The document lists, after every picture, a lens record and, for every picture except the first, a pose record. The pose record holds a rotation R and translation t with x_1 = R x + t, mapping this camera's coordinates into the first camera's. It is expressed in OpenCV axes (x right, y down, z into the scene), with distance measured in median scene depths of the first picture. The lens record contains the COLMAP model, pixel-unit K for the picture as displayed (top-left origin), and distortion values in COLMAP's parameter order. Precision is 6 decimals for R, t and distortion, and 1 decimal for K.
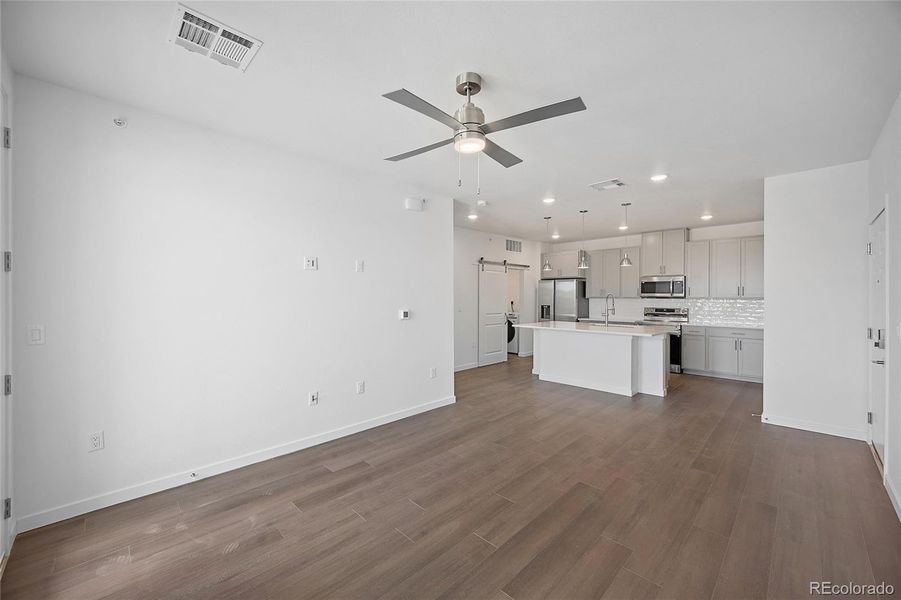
lens RADIAL K [[353.7, 0, 441.1], [0, 353.7, 298.1], [0, 0, 1]] dist [-0.001897, 0.000199]
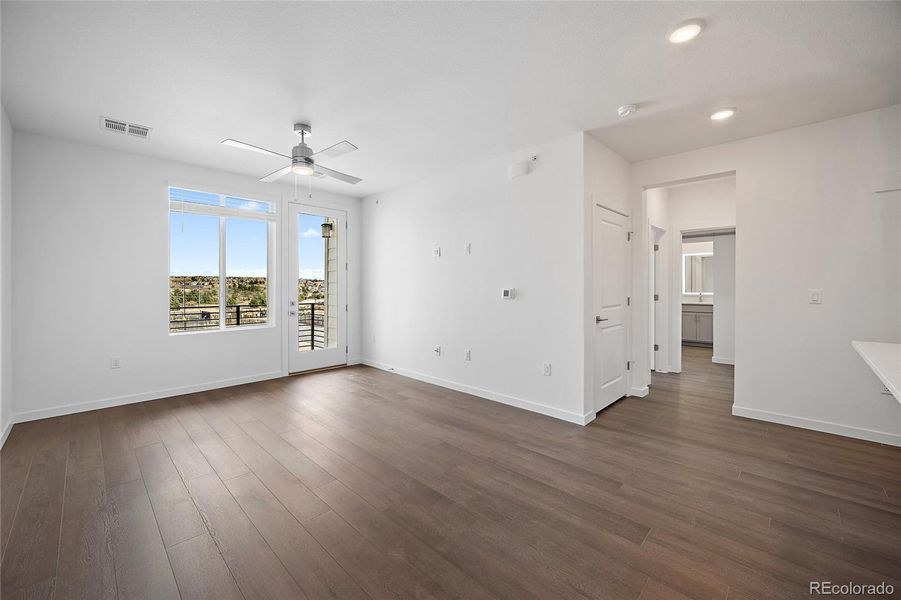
lens RADIAL K [[353.7, 0, 445.3], [0, 353.7, 285.9], [0, 0, 1]] dist [-0.001897, 0.000199]
pose [[0.028592, -0.003050, -0.999587, 0.506307], [-0.002841, 0.999991, -0.003133, 0.017916], [0.999587, 0.002929, 0.028583, 0.495368]]
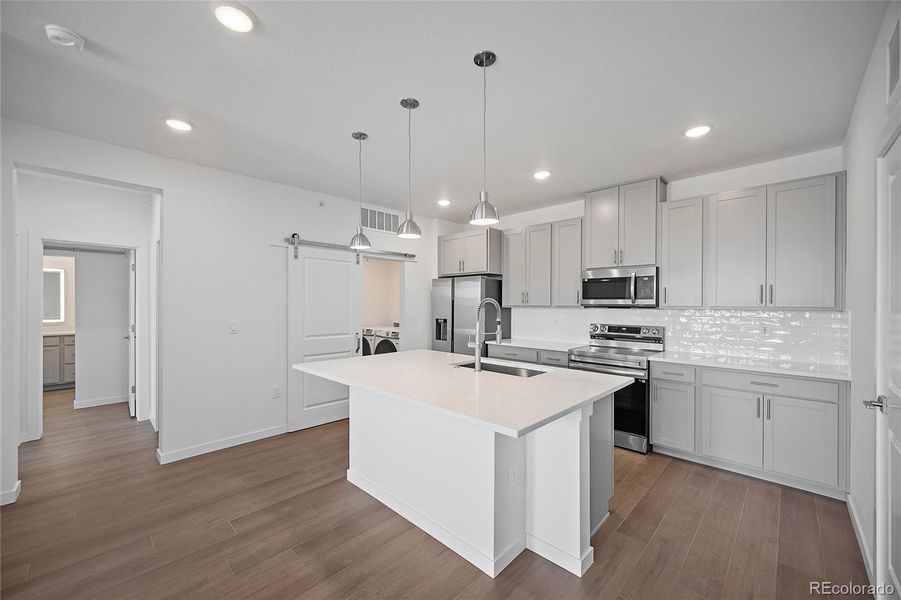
lens RADIAL K [[353.7, 0, 441.0], [0, 353.7, 305.9], [0, 0, 1]] dist [-0.001897, 0.000199]
pose [[0.999896, 0.001217, 0.014363, 0.351986], [-0.001203, 0.999999, -0.000951, -0.002100], [-0.014364, 0.000934, 0.999896, 0.466167]]
